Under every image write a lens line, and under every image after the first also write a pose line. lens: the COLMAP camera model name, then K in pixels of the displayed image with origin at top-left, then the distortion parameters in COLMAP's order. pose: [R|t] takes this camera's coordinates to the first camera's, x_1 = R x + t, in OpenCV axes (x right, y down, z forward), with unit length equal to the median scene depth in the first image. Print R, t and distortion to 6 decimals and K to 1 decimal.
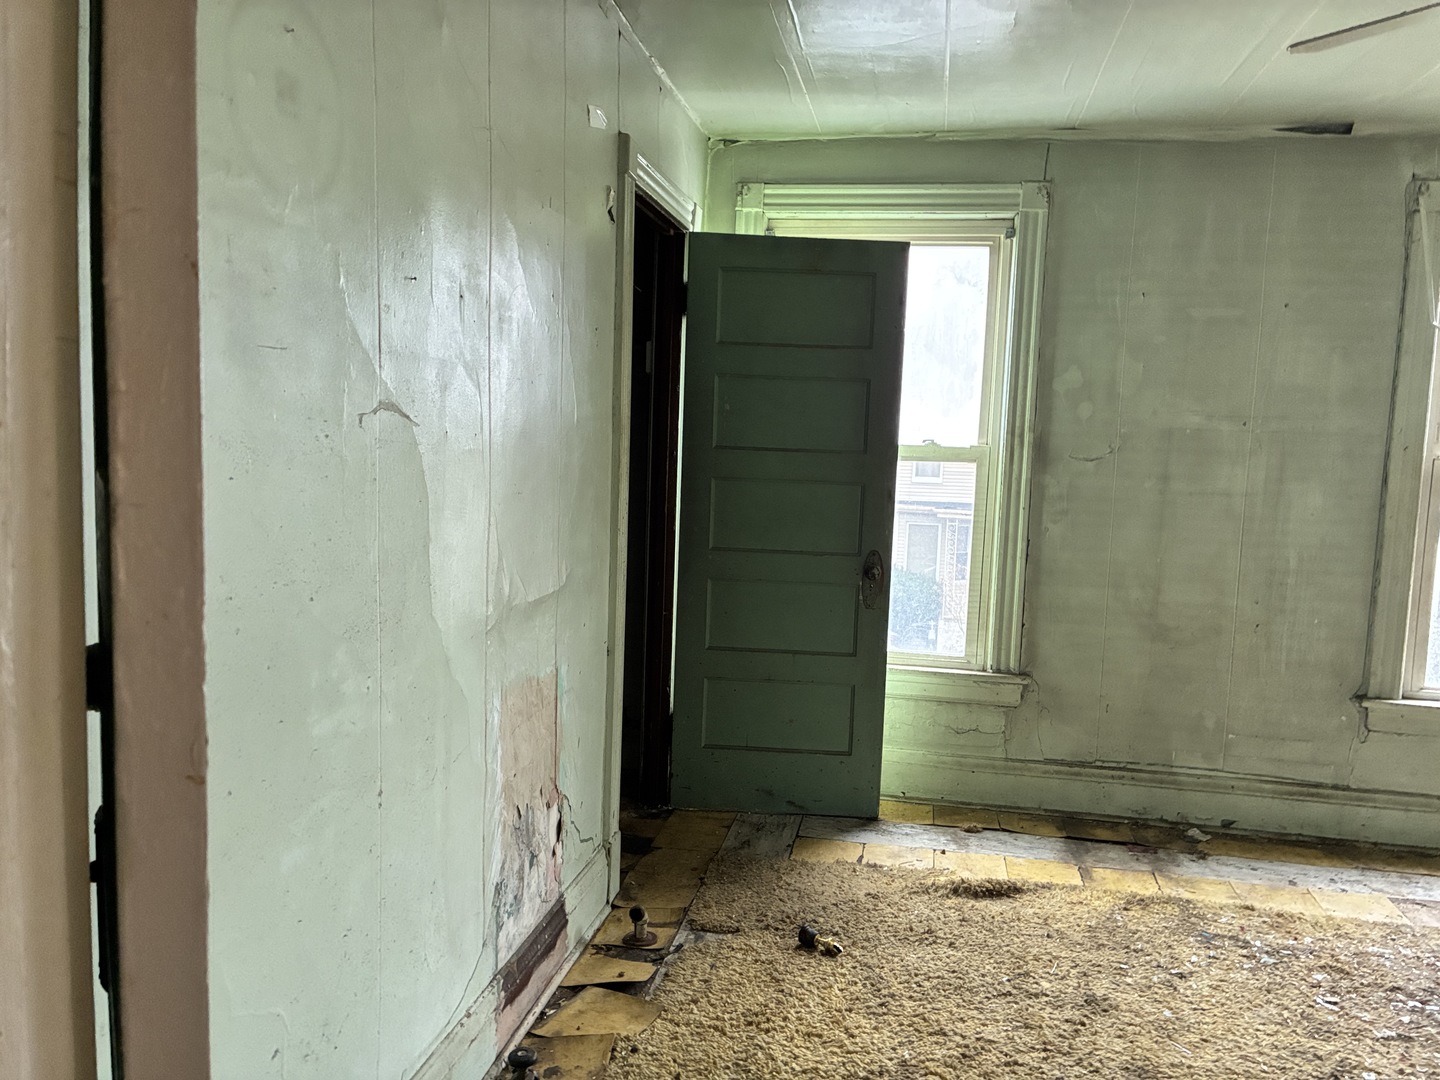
lens RADIAL K [[1056.8, 0, 728.1], [0, 1056.8, 545.1], [0, 0, 1]] dist [0.060123, -0.079030]
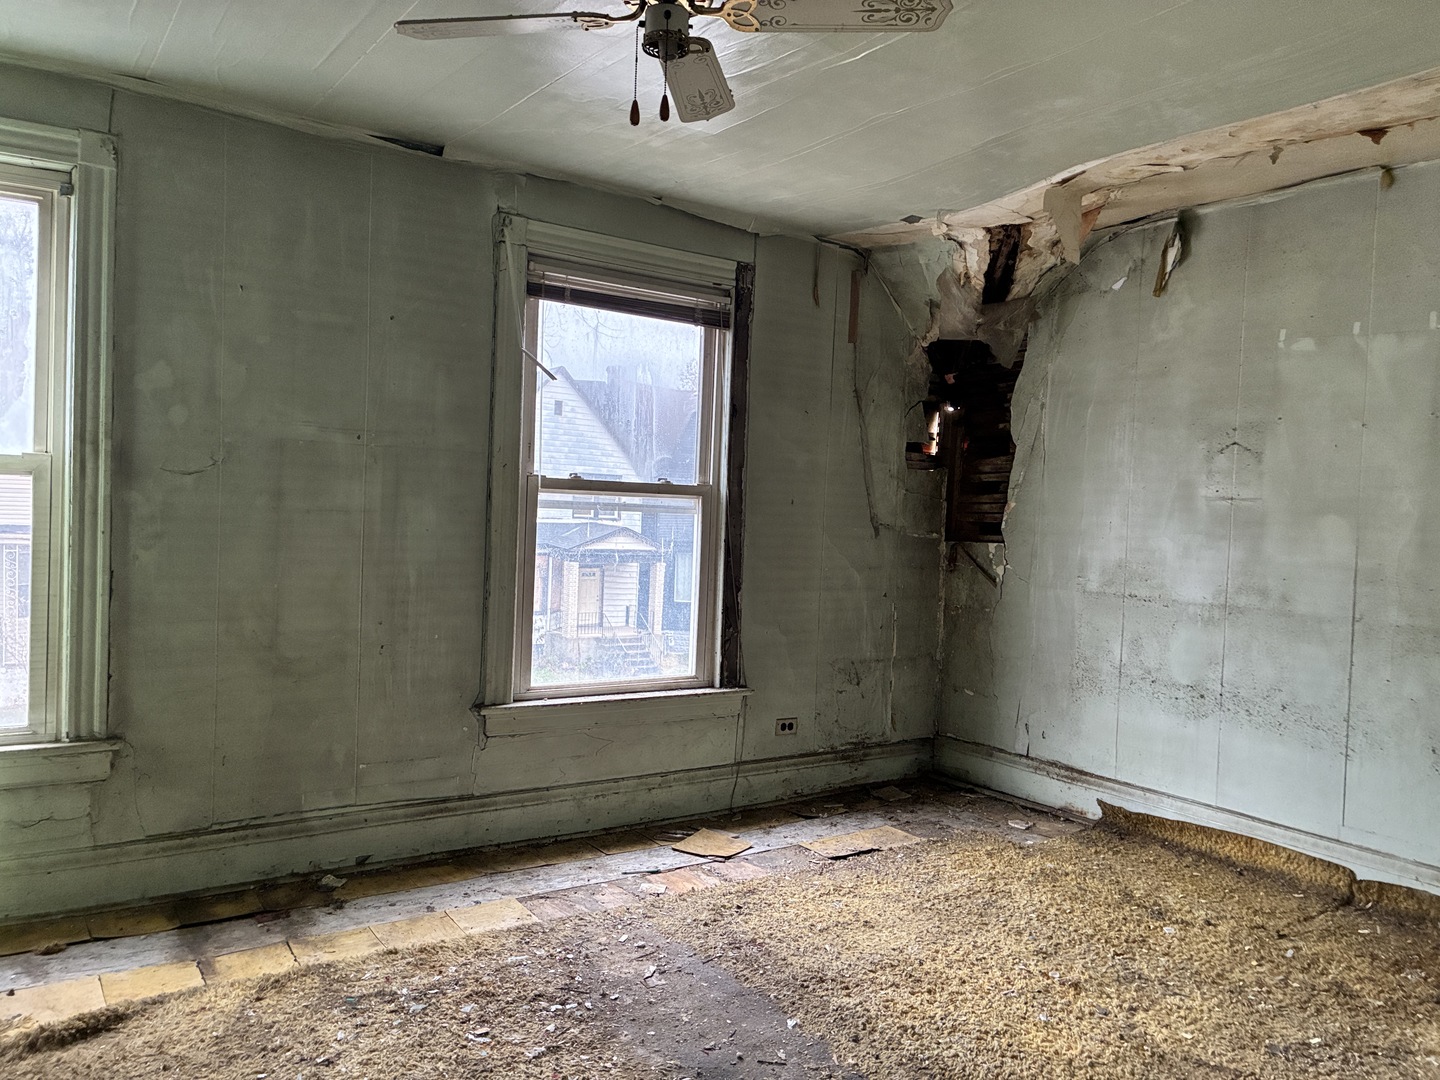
lens RADIAL K [[1056.8, 0, 728.1], [0, 1056.8, 545.1], [0, 0, 1]] dist [0.060123, -0.079030]
pose [[0.698082, -0.037802, 0.715019, 0.032780], [0.050017, 0.998740, 0.003970, -0.004750], [-0.714269, 0.032992, 0.699093, 0.107555]]
